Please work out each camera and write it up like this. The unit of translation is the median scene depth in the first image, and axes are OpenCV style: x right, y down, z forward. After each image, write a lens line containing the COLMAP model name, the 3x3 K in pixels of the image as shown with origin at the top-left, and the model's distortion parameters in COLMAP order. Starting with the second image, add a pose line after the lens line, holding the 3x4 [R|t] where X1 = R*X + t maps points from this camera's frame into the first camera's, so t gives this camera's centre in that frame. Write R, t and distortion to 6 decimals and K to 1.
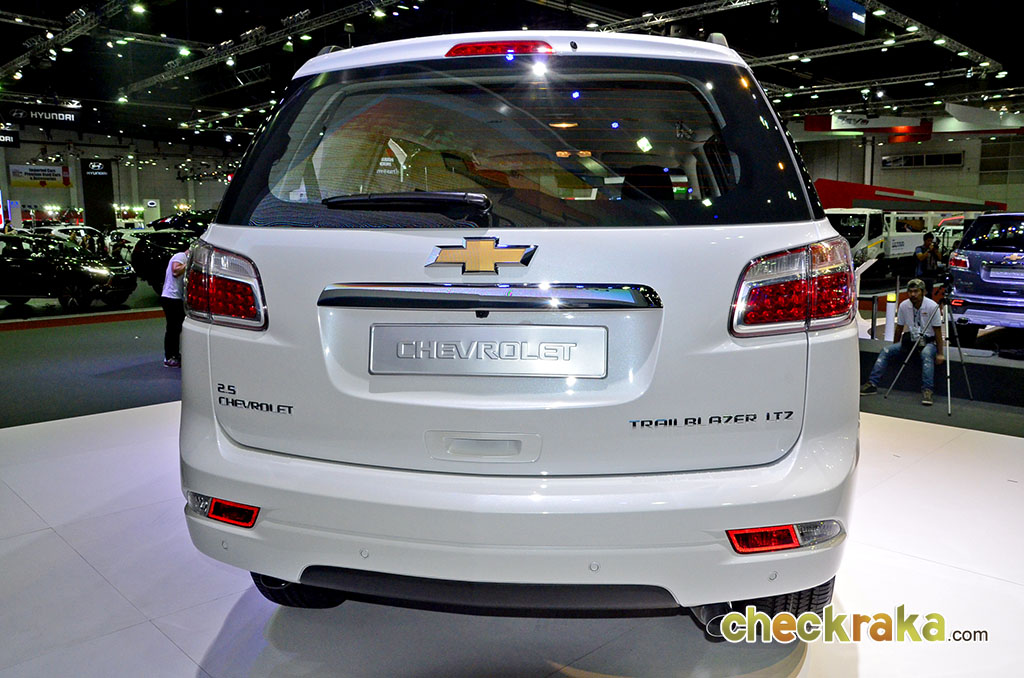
lens RADIAL K [[800.7, 0, 513.9], [0, 800.7, 332.8], [0, 0, 1]] dist [-0.052364, 0.021227]
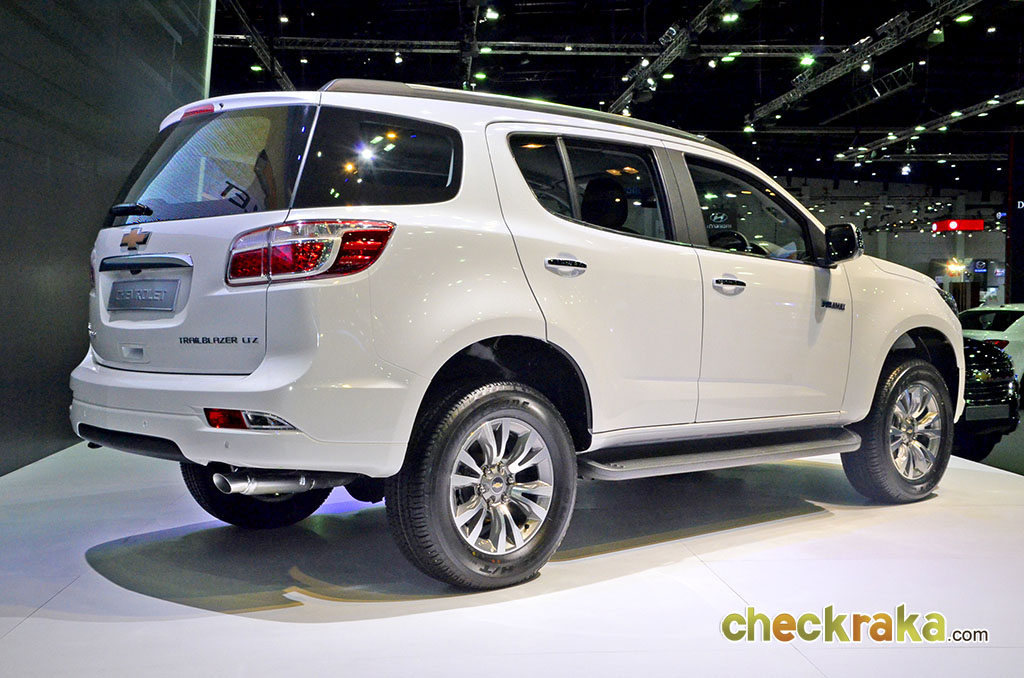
lens RADIAL K [[1219.4, 0, 512.1], [0, 1219.4, 343.1], [0, 0, 1]] dist [0.012860, 0.000000]
pose [[0.750395, 0.021096, -0.660653, 0.149150], [-0.087423, 0.993878, -0.067561, 0.015016], [0.655183, 0.108453, 0.747645, -0.025433]]
